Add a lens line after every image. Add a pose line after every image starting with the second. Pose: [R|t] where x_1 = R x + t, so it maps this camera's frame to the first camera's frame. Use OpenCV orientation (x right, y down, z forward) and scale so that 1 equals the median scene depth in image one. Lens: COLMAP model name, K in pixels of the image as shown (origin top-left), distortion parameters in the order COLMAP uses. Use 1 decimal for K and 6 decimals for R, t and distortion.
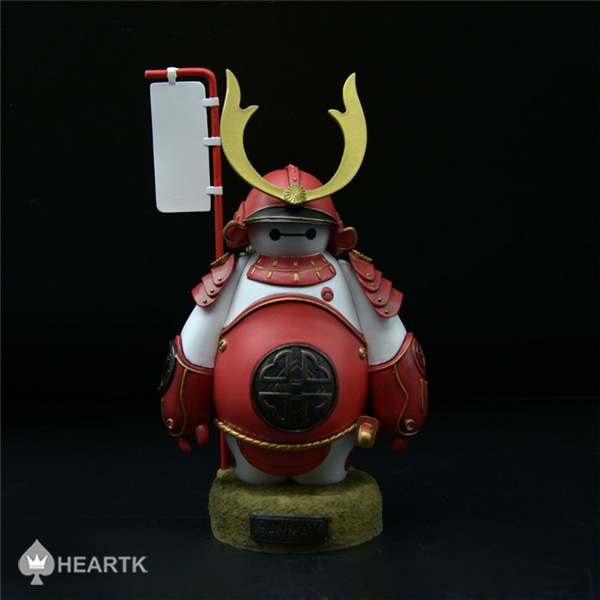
lens RADIAL K [[1186.1, 0, 300.0], [0, 1186.1, 300.0], [0, 0, 1]] dist [-0.070659, -0.288188]
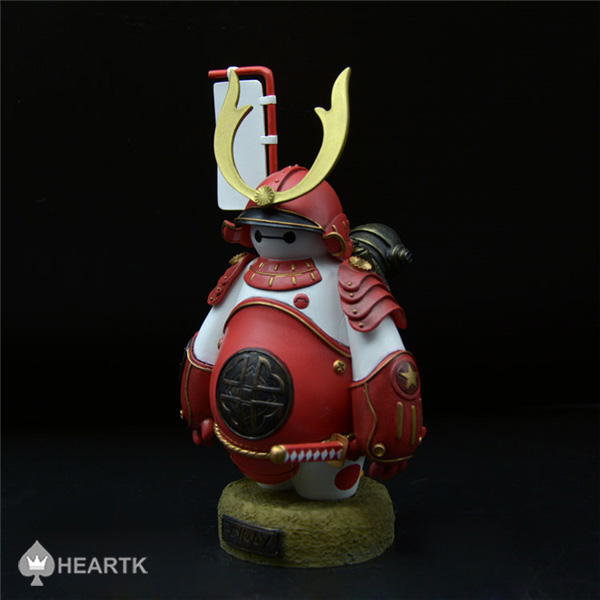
lens RADIAL K [[1186.1, 0, 300.0], [0, 1186.1, 300.0], [0, 0, 1]] dist [-0.070659, -0.288188]
pose [[0.820025, 0.079503, -0.566779, 0.557324], [-0.073828, 0.996725, 0.032998, -0.036826], [0.567546, 0.014785, 0.823209, 0.209767]]
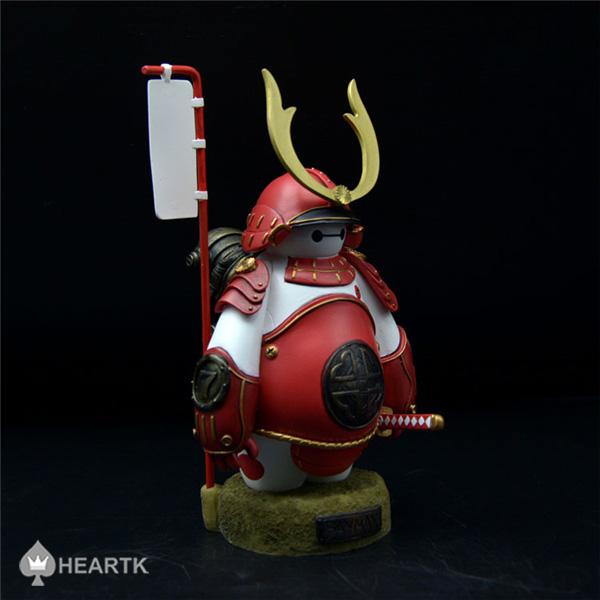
lens RADIAL K [[1186.1, 0, 300.0], [0, 1186.1, 300.0], [0, 0, 1]] dist [-0.070659, -0.288188]
pose [[0.788966, -0.069054, 0.610544, -0.638601], [0.079090, 0.996812, 0.010540, -0.012799], [-0.609325, 0.039972, 0.791912, 0.212615]]
